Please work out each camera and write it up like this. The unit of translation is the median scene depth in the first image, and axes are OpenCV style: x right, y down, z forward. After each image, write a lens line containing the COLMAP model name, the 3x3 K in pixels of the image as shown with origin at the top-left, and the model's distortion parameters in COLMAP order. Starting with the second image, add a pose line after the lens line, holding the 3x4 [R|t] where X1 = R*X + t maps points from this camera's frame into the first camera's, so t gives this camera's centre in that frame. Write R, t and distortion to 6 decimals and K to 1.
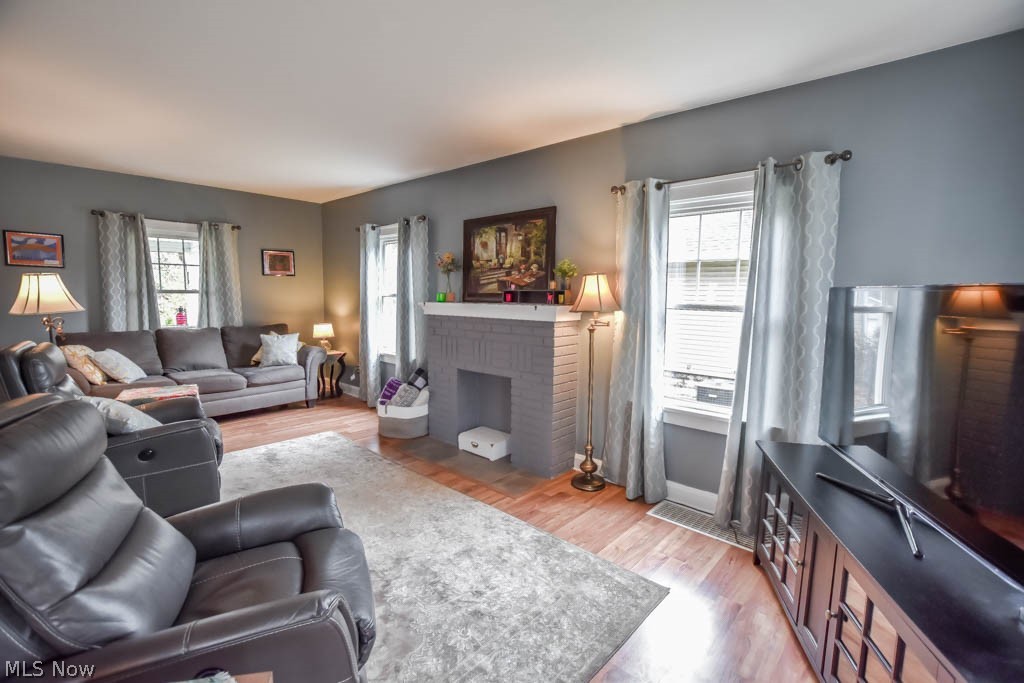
lens RADIAL K [[453.9, 0, 514.0], [0, 453.9, 341.3], [0, 0, 1]] dist [-0.026823, 0.001294]
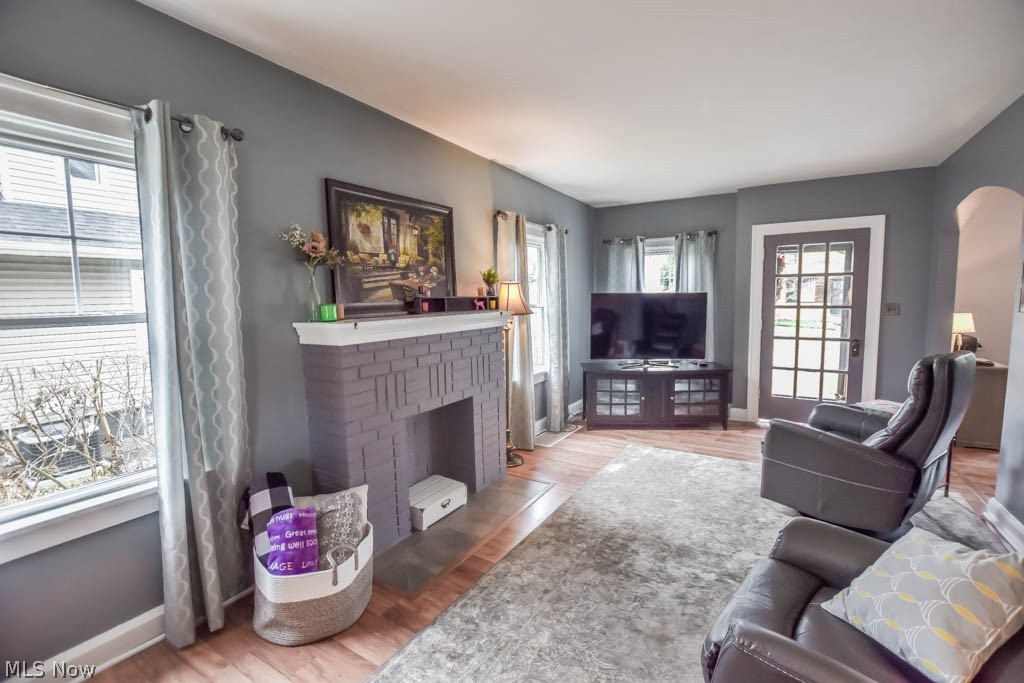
lens RADIAL K [[453.9, 0, 514.0], [0, 453.9, 341.3], [0, 0, 1]] dist [-0.026823, 0.001294]
pose [[-0.193026, -0.109166, 0.975102, -0.907173], [0.111239, 0.984950, 0.132289, -0.138205], [-0.974868, 0.134004, -0.177977, 1.106104]]
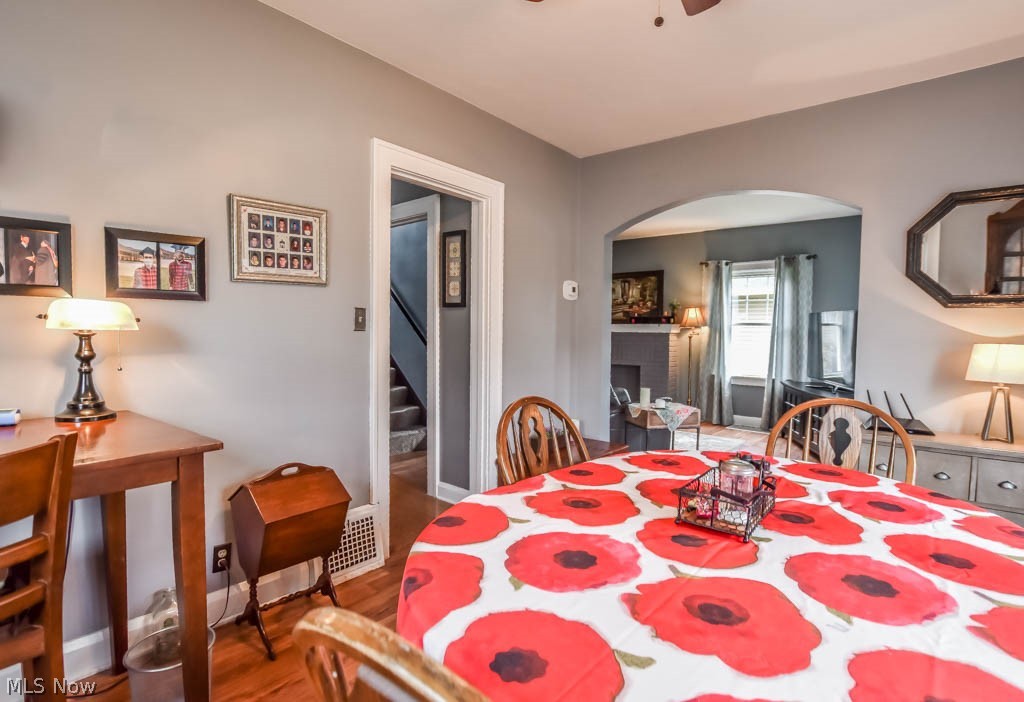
lens RADIAL K [[513.4, 0, 510.2], [0, 513.4, 349.2], [0, 0, 1]] dist [-0.001162, -0.000436]
pose [[0.999641, -0.001873, 0.026742, -0.588098], [0.003567, 0.997980, -0.063424, 0.147248], [-0.026569, 0.063496, 0.997628, -1.026129]]
